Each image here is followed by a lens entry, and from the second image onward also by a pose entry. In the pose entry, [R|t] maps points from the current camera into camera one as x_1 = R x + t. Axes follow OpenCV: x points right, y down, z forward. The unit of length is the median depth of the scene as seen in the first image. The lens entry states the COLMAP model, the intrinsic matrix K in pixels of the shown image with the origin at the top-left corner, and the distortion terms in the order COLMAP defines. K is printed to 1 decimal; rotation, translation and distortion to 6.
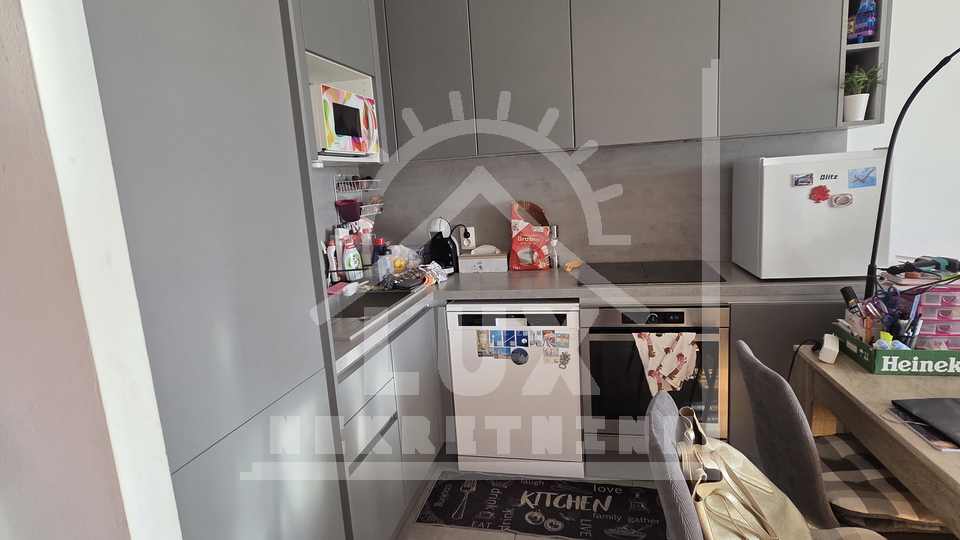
lens RADIAL K [[521.1, 0, 486.7], [0, 521.1, 268.7], [0, 0, 1]] dist [0.005516, 0.000417]
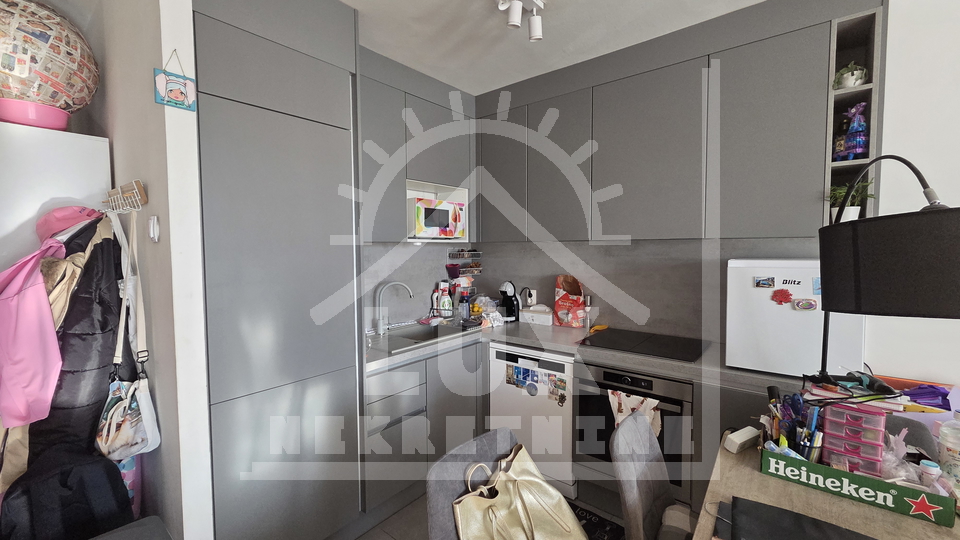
lens RADIAL K [[389.7, 0, 479.8], [0, 389.7, 266.2], [0, 0, 1]] dist [0.002245, -0.000619]
pose [[0.893193, 0.081173, -0.442286, 0.395345], [-0.128621, 0.988597, -0.078311, -0.056261], [0.430886, 0.126834, 0.893449, -0.006285]]
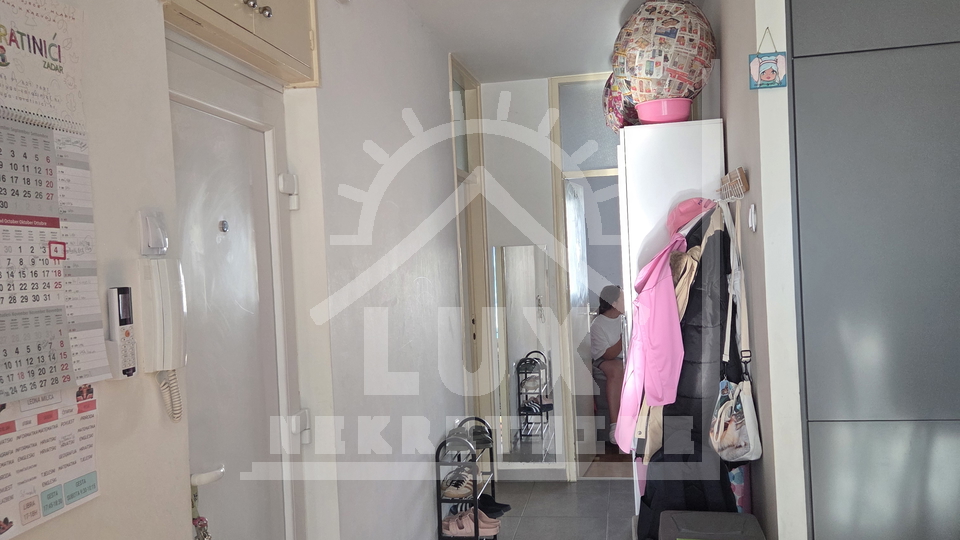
lens RADIAL K [[849.8, 0, 480.0], [0, 849.8, 270.0], [0, 0, 1]] dist [0.084252, 0.001452]
pose [[0.043386, 0.076294, -0.996141, 0.900179], [-0.129703, 0.989072, 0.070104, -0.057242], [0.990603, 0.126161, 0.052807, -0.138771]]
